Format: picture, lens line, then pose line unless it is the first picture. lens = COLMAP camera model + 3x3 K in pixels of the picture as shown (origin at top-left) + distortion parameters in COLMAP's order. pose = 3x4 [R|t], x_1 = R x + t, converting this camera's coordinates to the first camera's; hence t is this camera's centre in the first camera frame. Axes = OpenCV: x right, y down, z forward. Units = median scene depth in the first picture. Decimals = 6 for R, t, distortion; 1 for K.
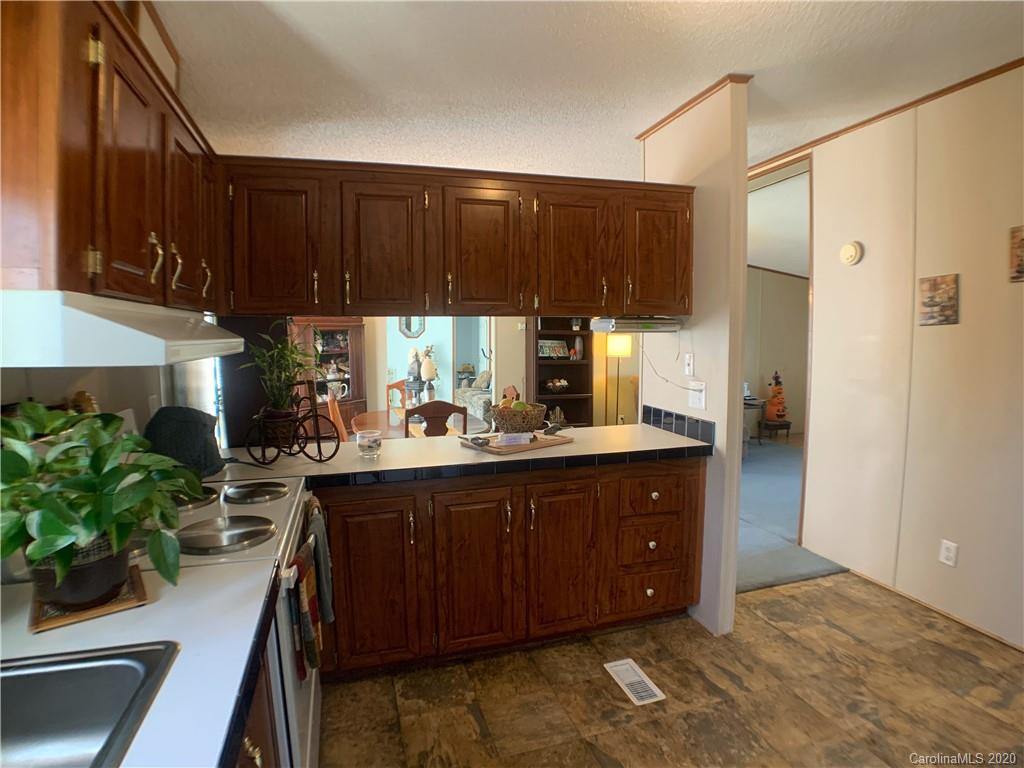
lens RADIAL K [[541.7, 0, 521.8], [0, 541.7, 381.9], [0, 0, 1]] dist [-0.072987, 0.000384]
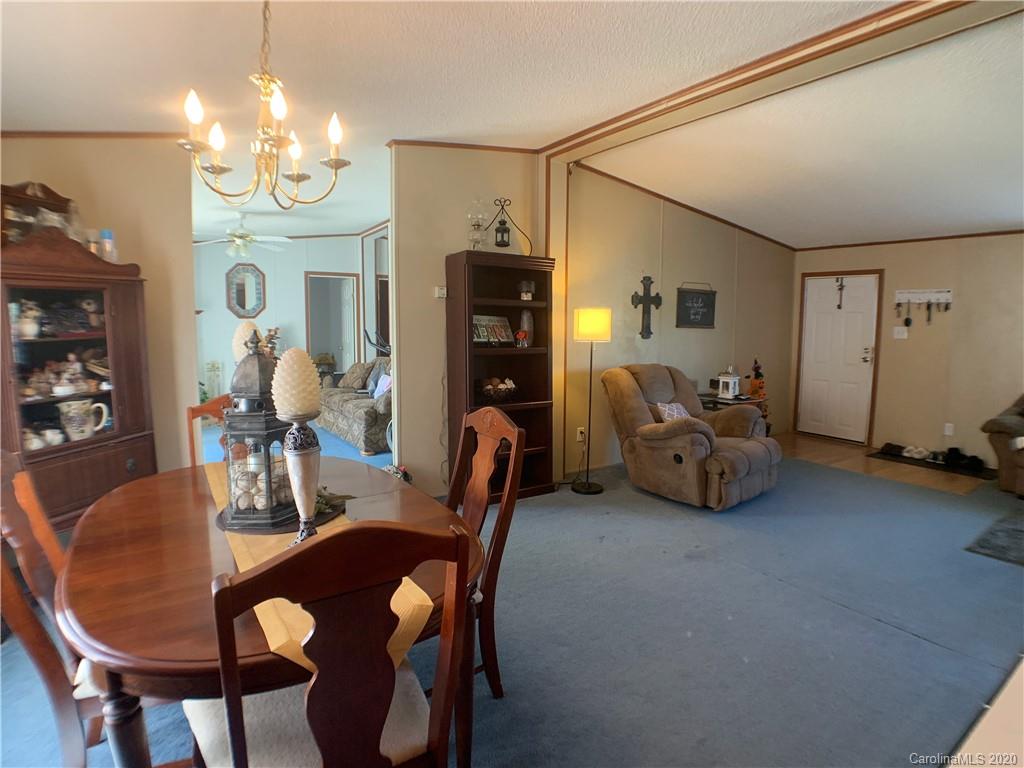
lens RADIAL K [[547.1, 0, 531.9], [0, 547.1, 385.7], [0, 0, 1]] dist [-0.095025, 0.000230]
pose [[0.958646, -0.026066, 0.283404, -0.092292], [0.017156, 0.999279, 0.033877, -0.021145], [-0.284083, -0.027614, 0.958402, 0.466424]]
